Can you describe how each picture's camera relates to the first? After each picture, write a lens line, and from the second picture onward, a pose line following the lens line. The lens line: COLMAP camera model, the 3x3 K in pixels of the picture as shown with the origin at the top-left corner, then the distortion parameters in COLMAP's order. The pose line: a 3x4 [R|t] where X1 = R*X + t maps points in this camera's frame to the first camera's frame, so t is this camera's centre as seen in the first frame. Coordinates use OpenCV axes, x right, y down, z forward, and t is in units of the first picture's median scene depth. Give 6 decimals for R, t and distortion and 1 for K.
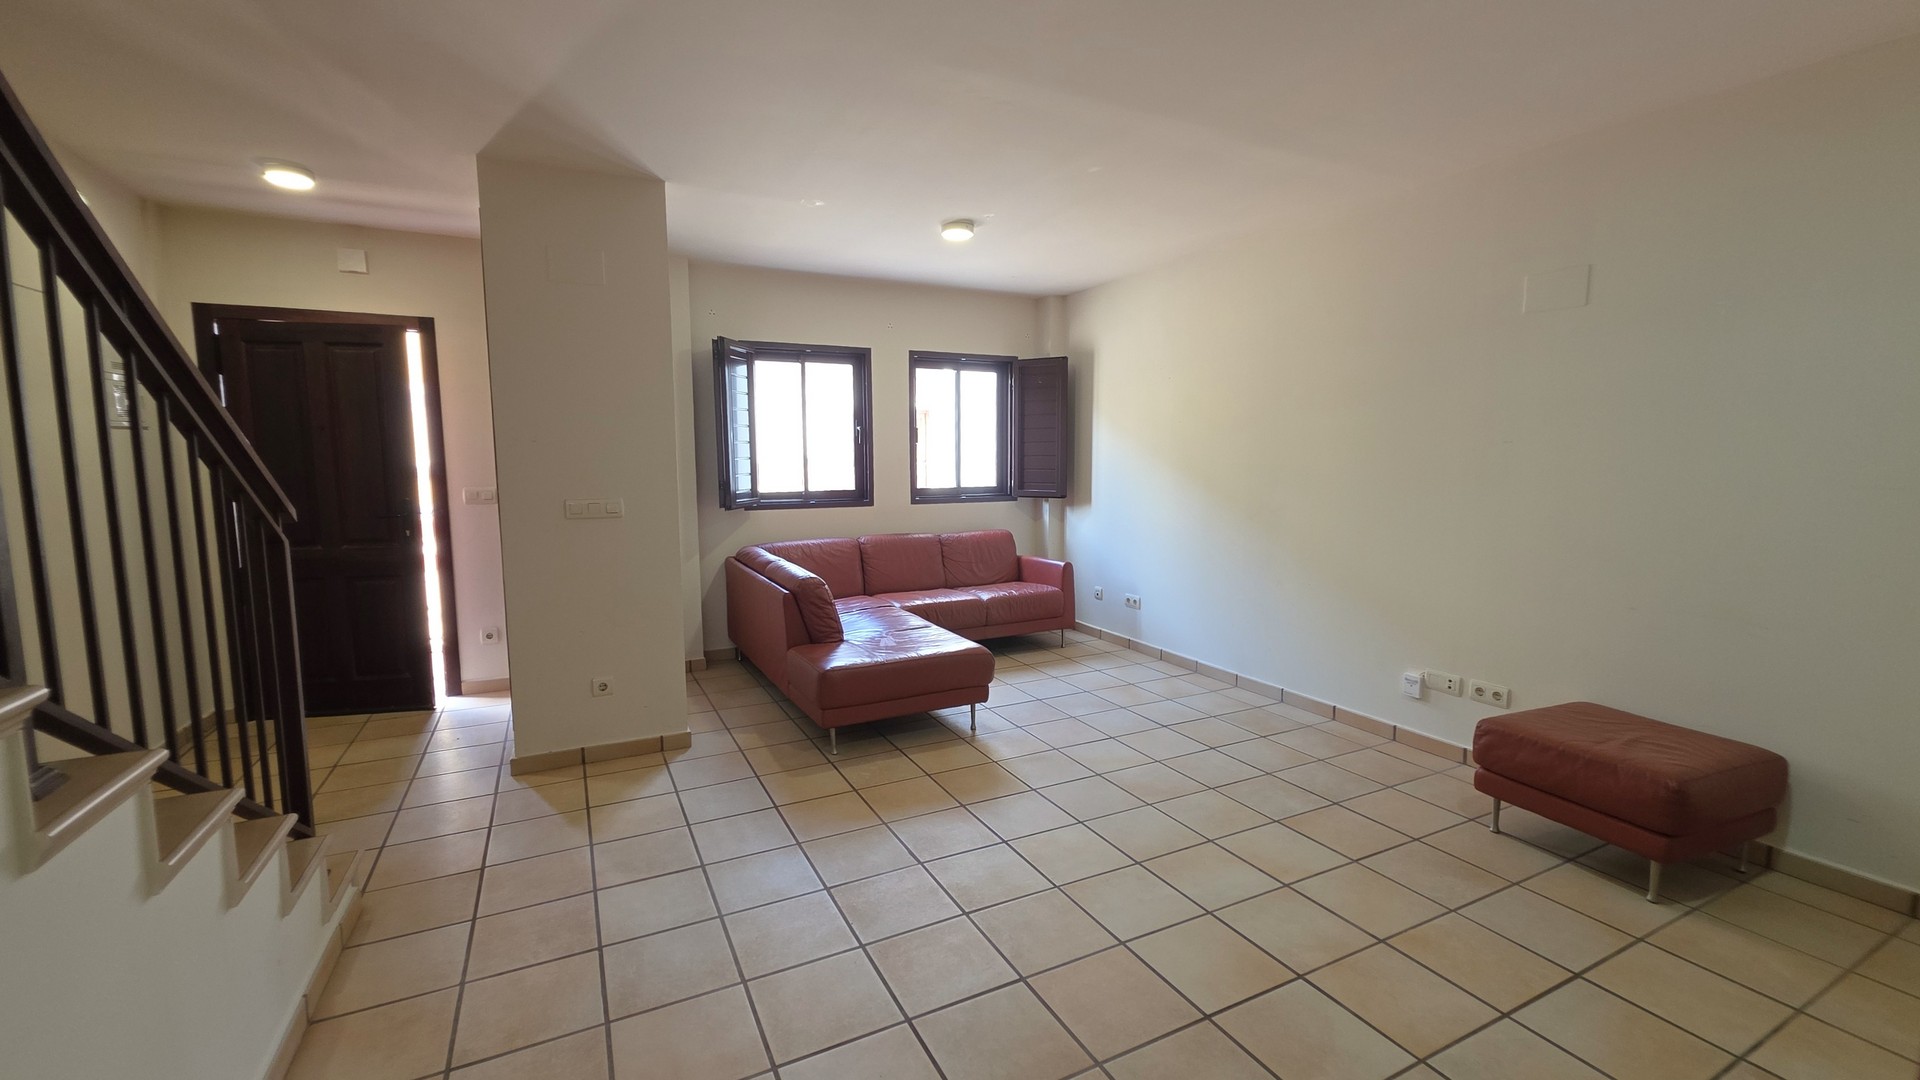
lens RADIAL K [[771.5, 0, 955.7], [0, 771.5, 533.7], [0, 0, 1]] dist [0.022387, -0.000006]
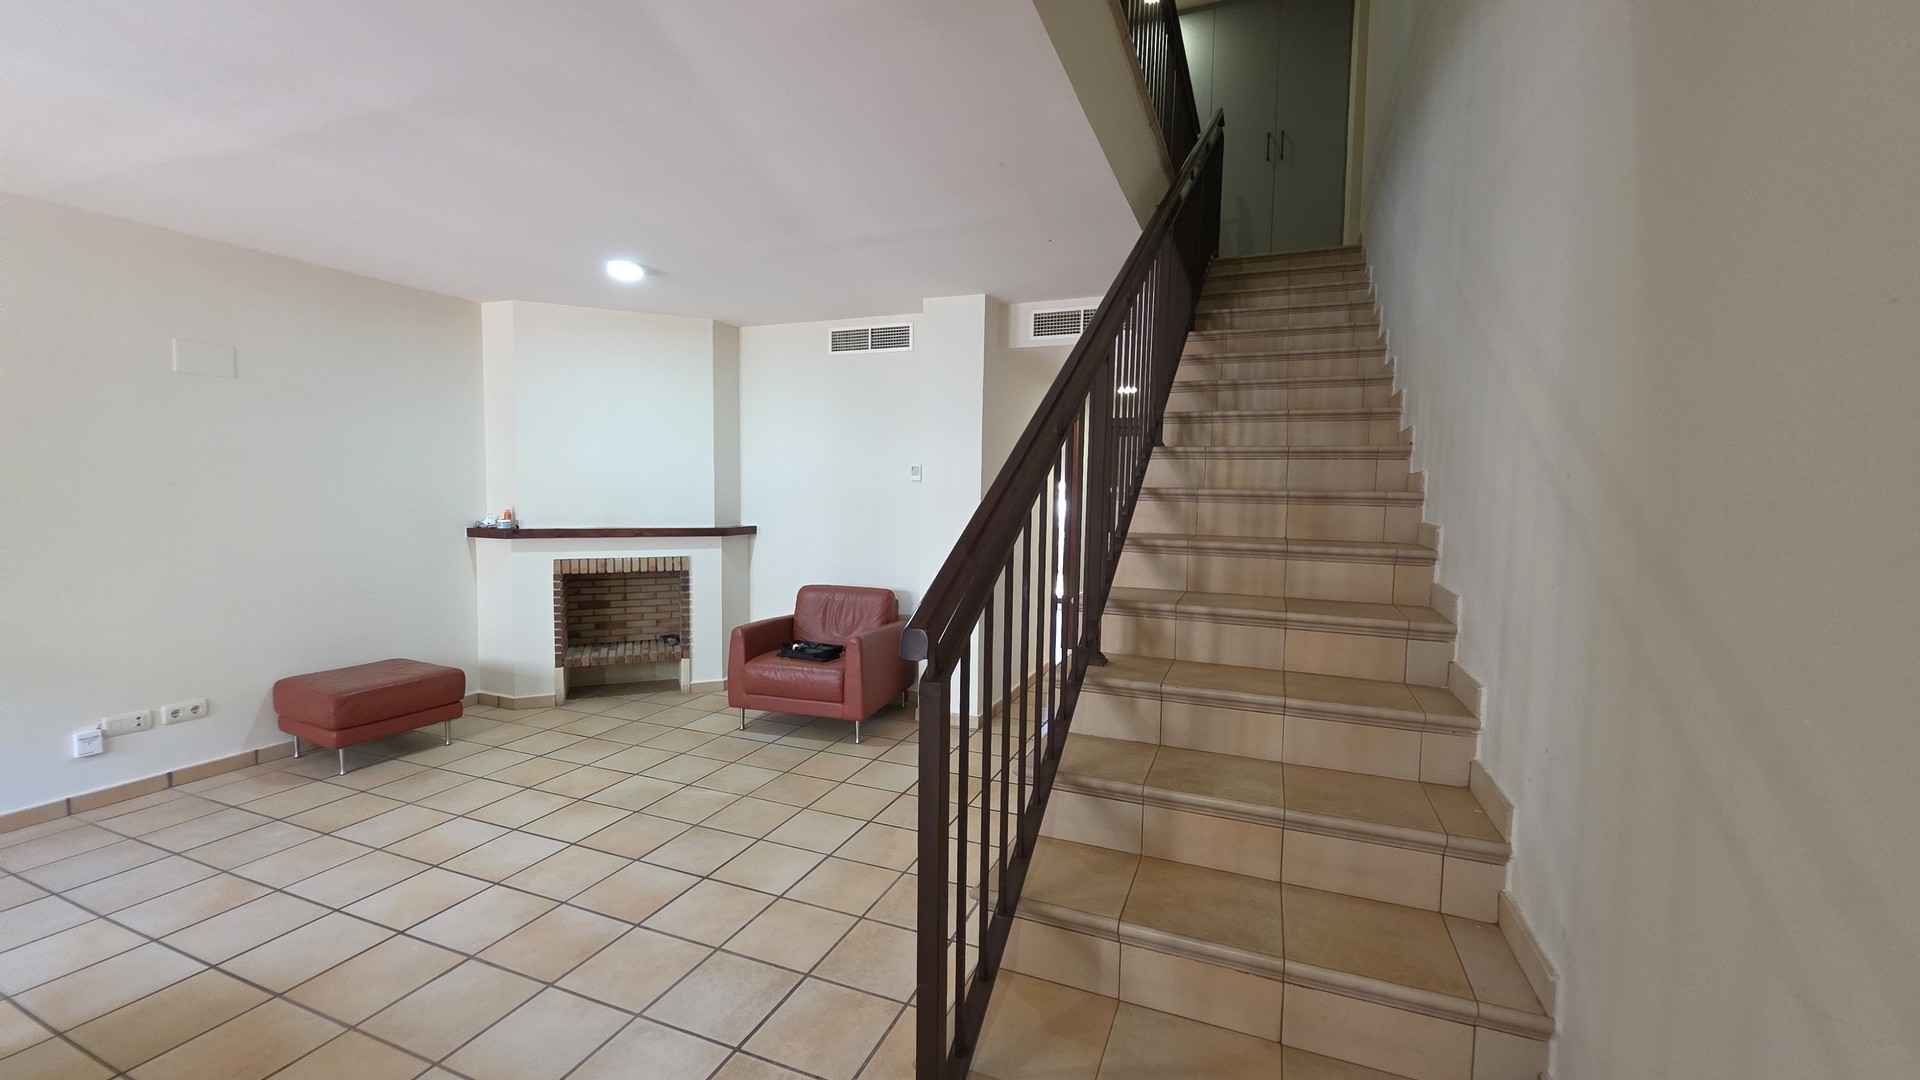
lens RADIAL K [[771.5, 0, 953.4], [0, 771.5, 541.9], [0, 0, 1]] dist [0.022387, -0.000006]
pose [[-0.659068, -0.051486, 0.750319, -0.855941], [0.070570, 0.989019, 0.129853, -0.099125], [-0.748765, 0.138532, -0.648197, 0.891534]]
